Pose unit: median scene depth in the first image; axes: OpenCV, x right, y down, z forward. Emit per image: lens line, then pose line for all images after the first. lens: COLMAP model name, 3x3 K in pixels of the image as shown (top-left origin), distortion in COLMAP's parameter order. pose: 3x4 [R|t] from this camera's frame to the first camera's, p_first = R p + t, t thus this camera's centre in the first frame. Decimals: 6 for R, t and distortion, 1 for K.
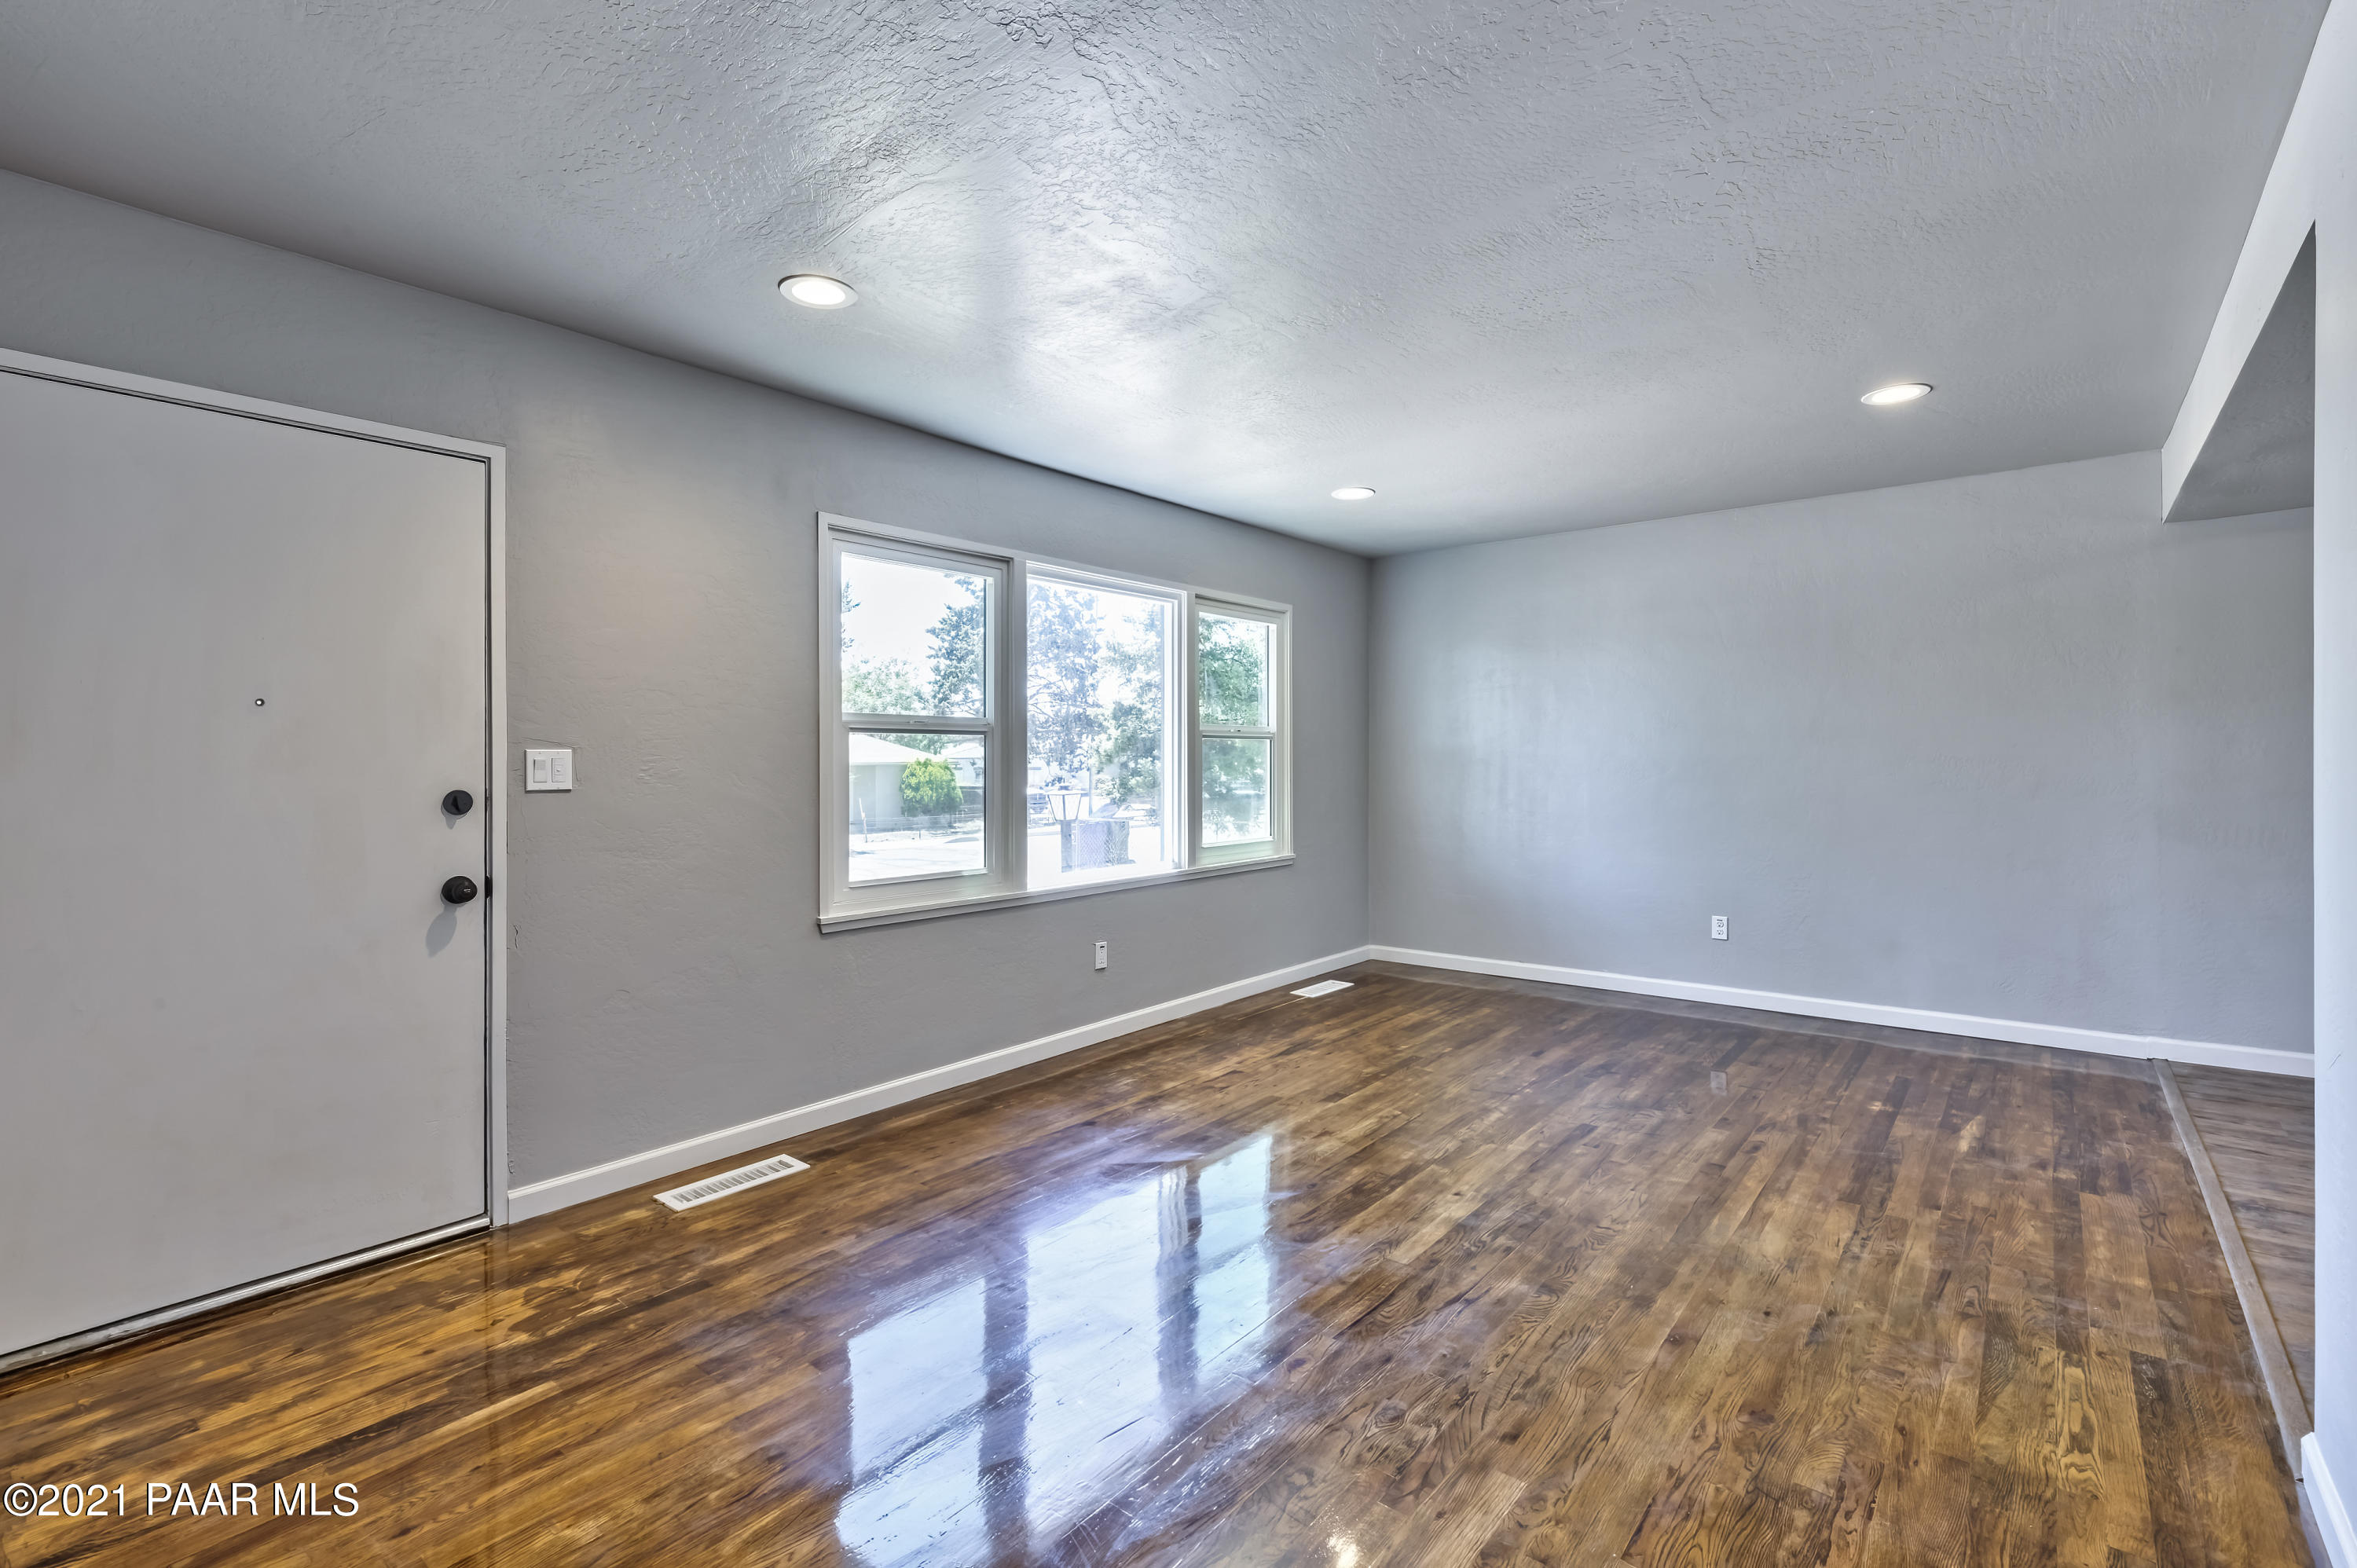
lens RADIAL K [[1054.3, 0, 1163.2], [0, 1054.3, 772.0], [0, 0, 1]] dist [0.005125, 0.000100]
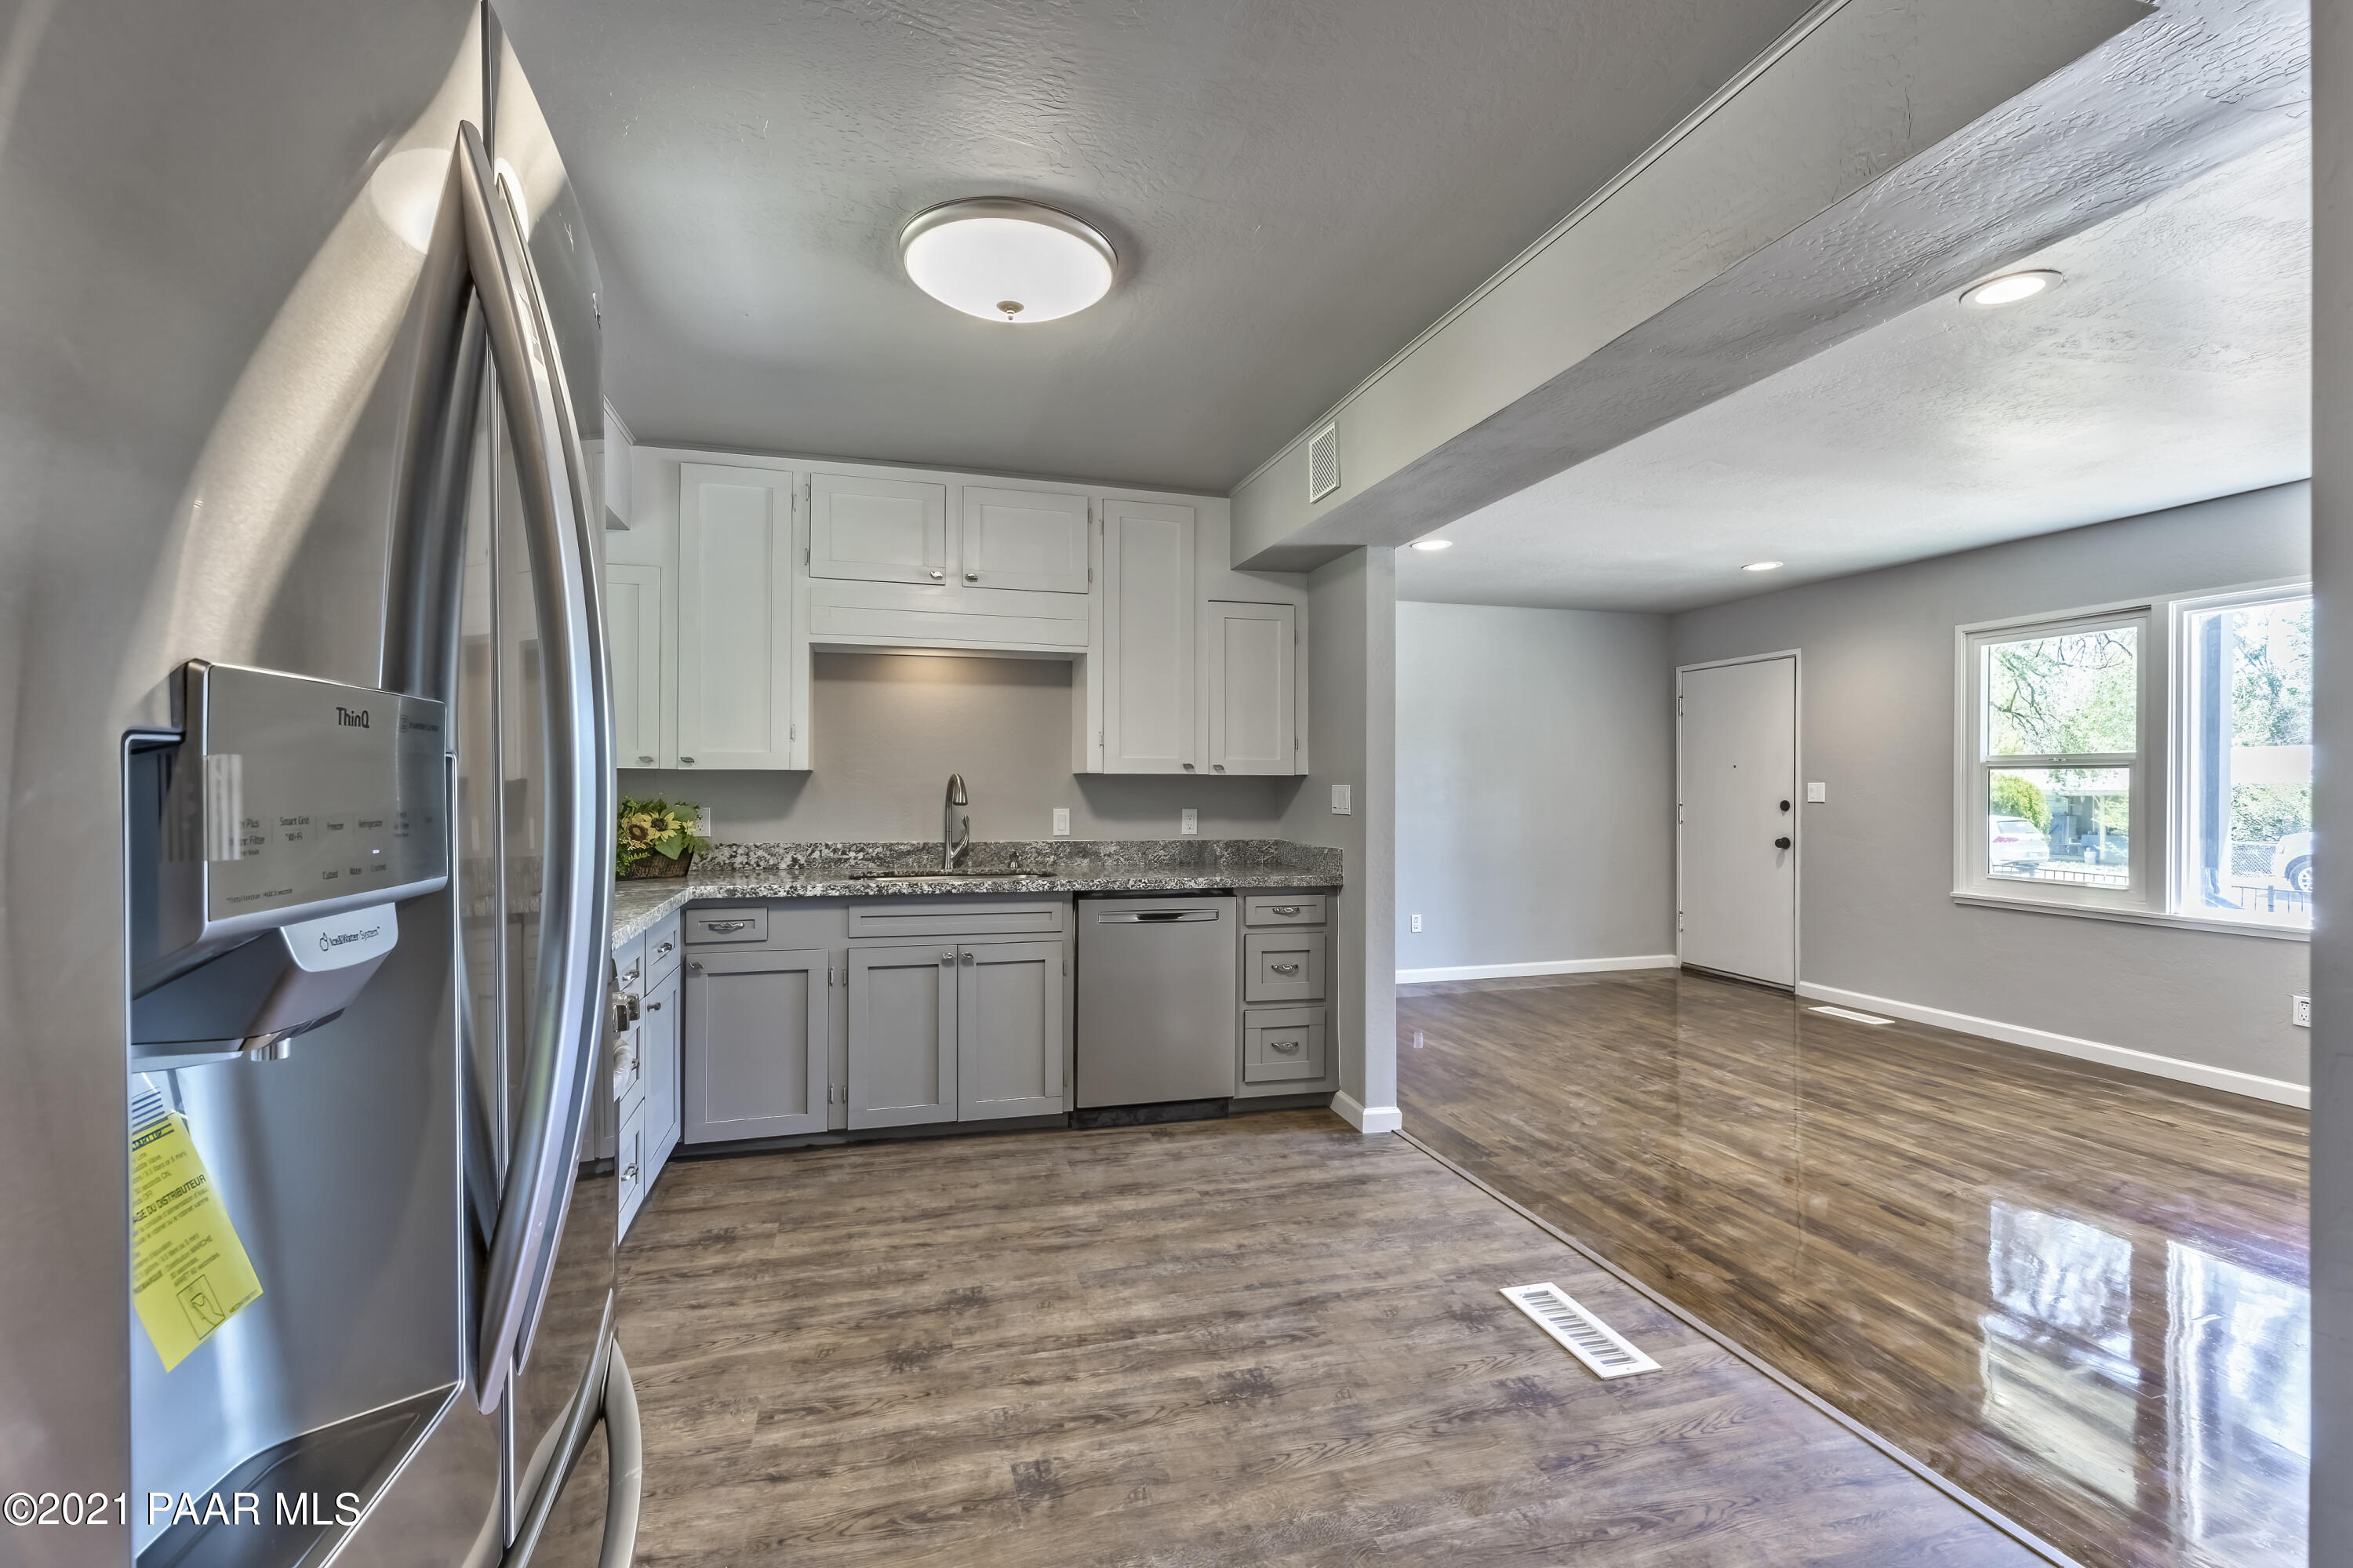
lens RADIAL K [[1059.9, 0, 1173.7], [0, 1059.9, 784.0], [0, 0, 1]] dist [0.006452, 0.000169]
pose [[-0.558599, 0.007227, -0.829406, 1.668930], [-0.004096, 0.999926, 0.011472, -0.033179], [0.829428, 0.009805, -0.558528, 0.972834]]
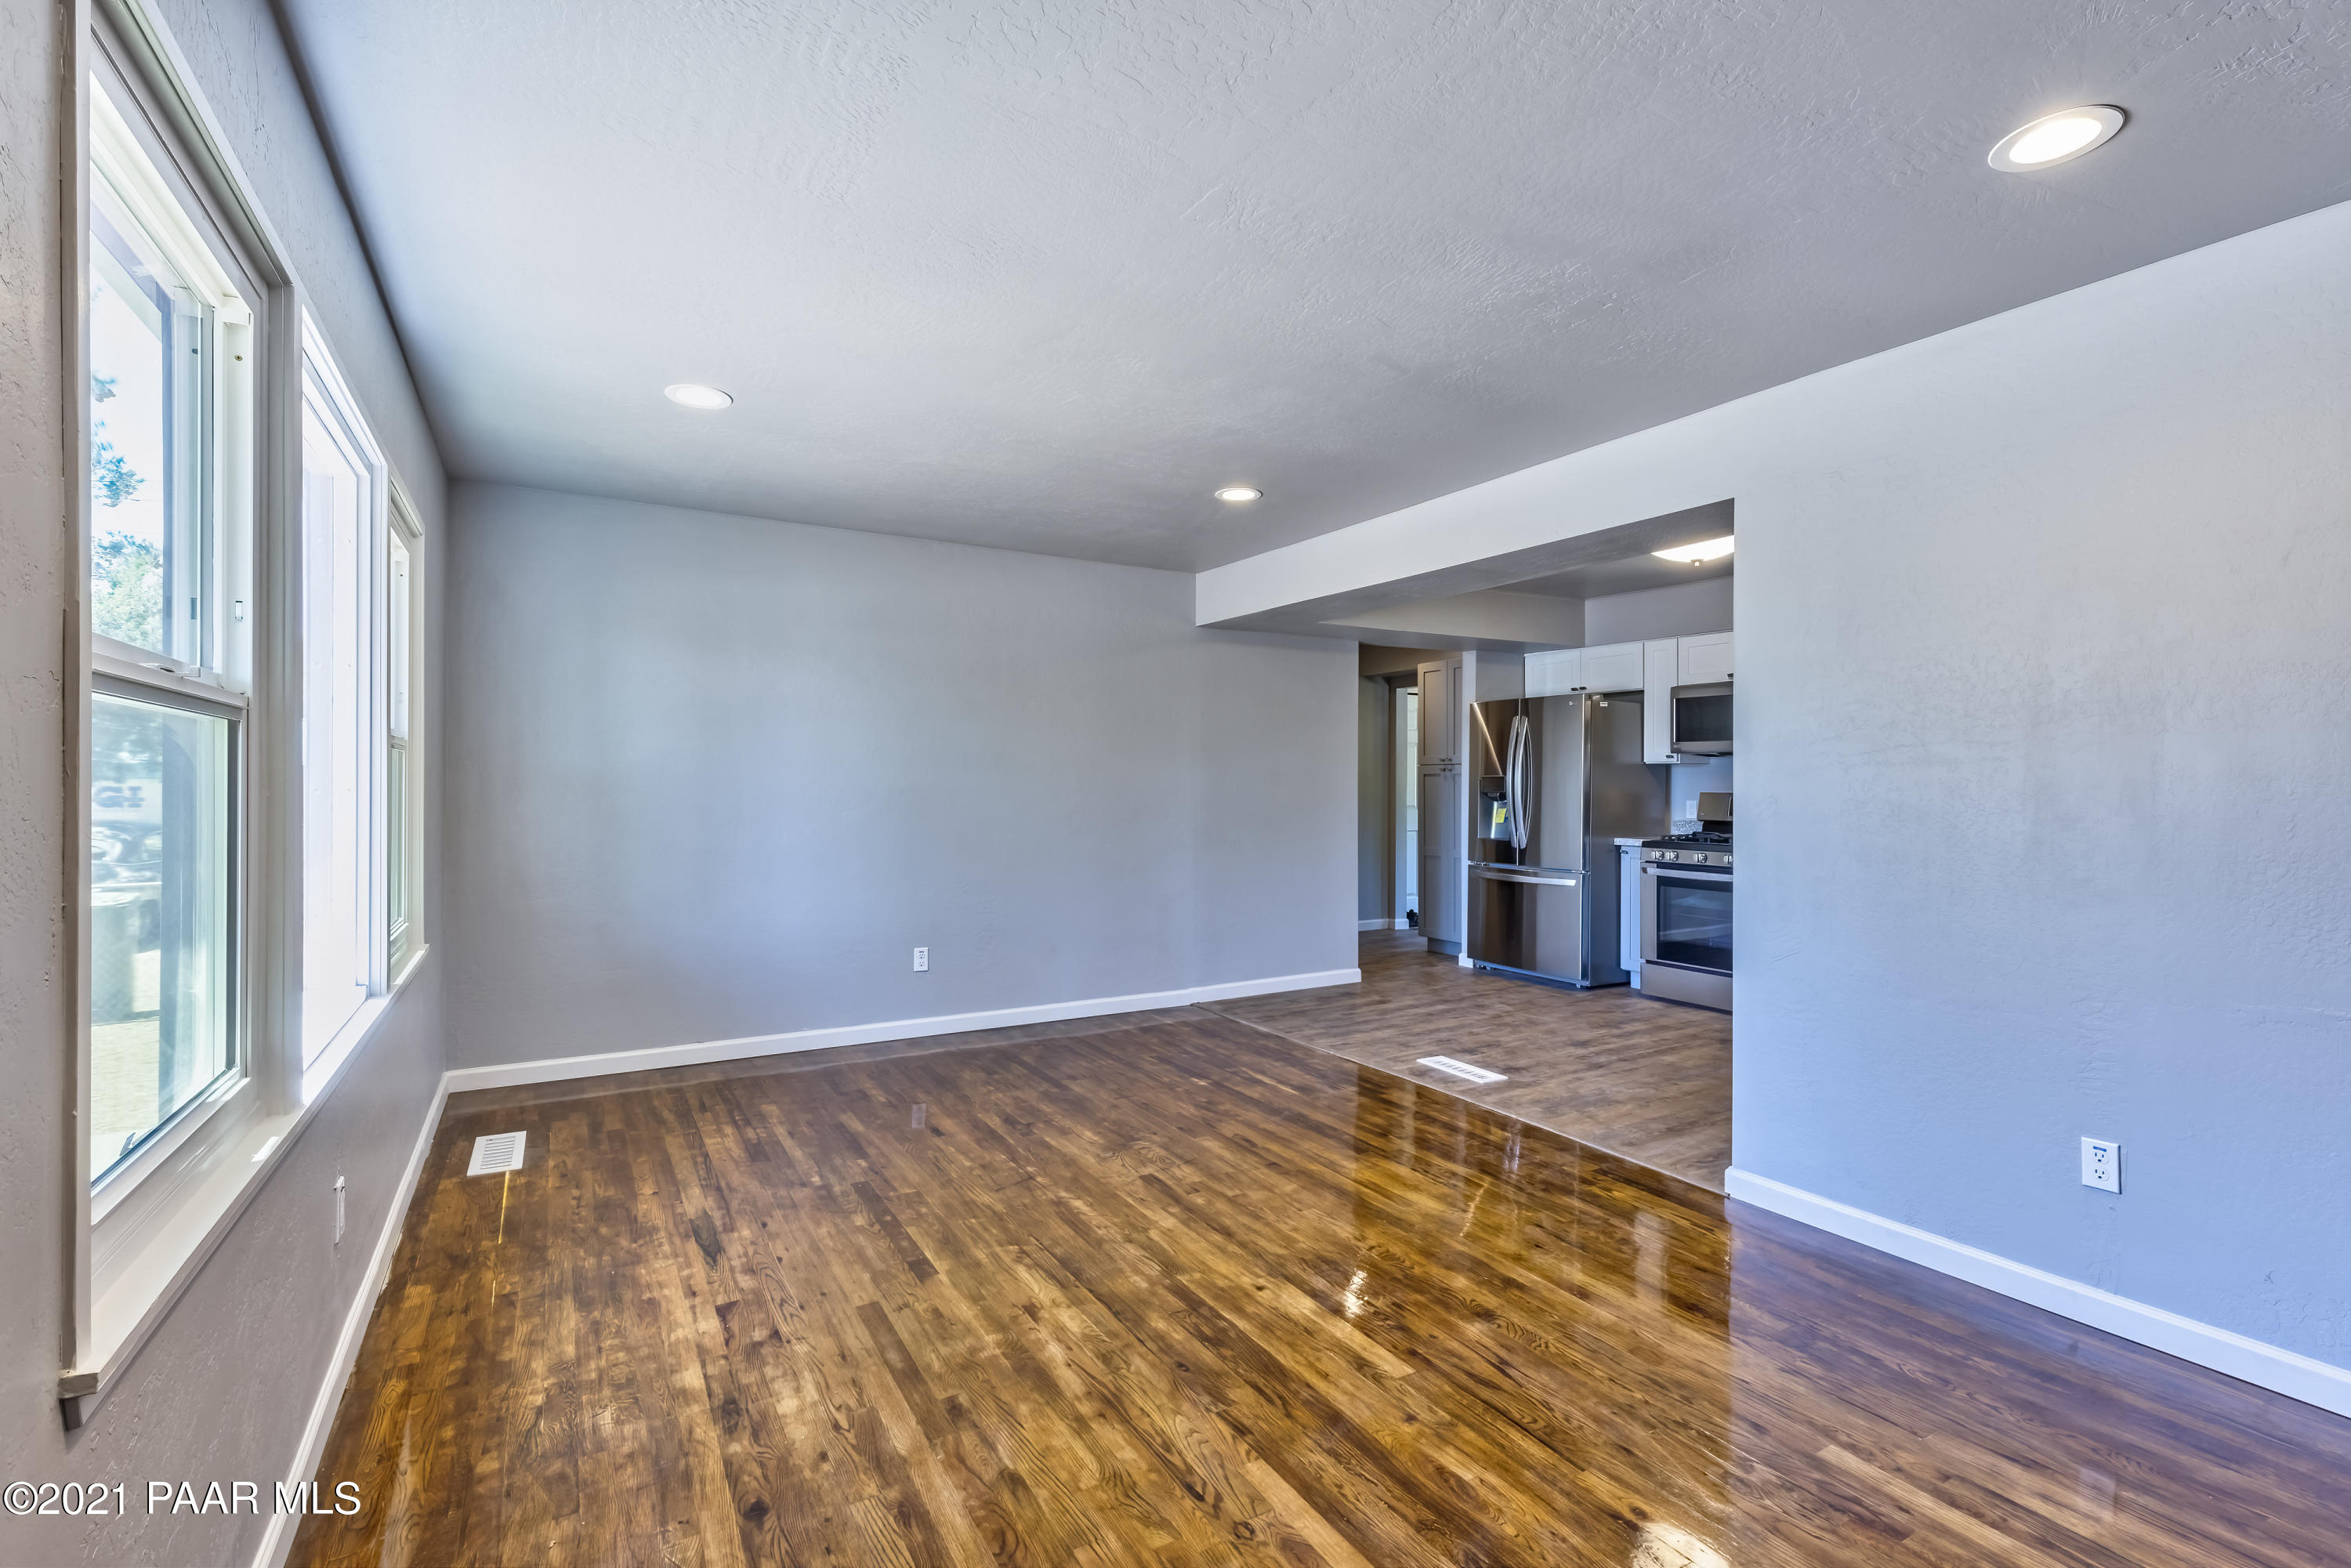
lens RADIAL K [[1058.9, 0, 1172.7], [0, 1058.9, 784.0], [0, 0, 1]] dist [0.006452, 0.000169]
pose [[0.339012, 0.010551, 0.940723, -0.514601], [0.002178, 0.999926, -0.012000, -0.007743], [-0.940780, 0.006118, 0.338963, 0.681046]]
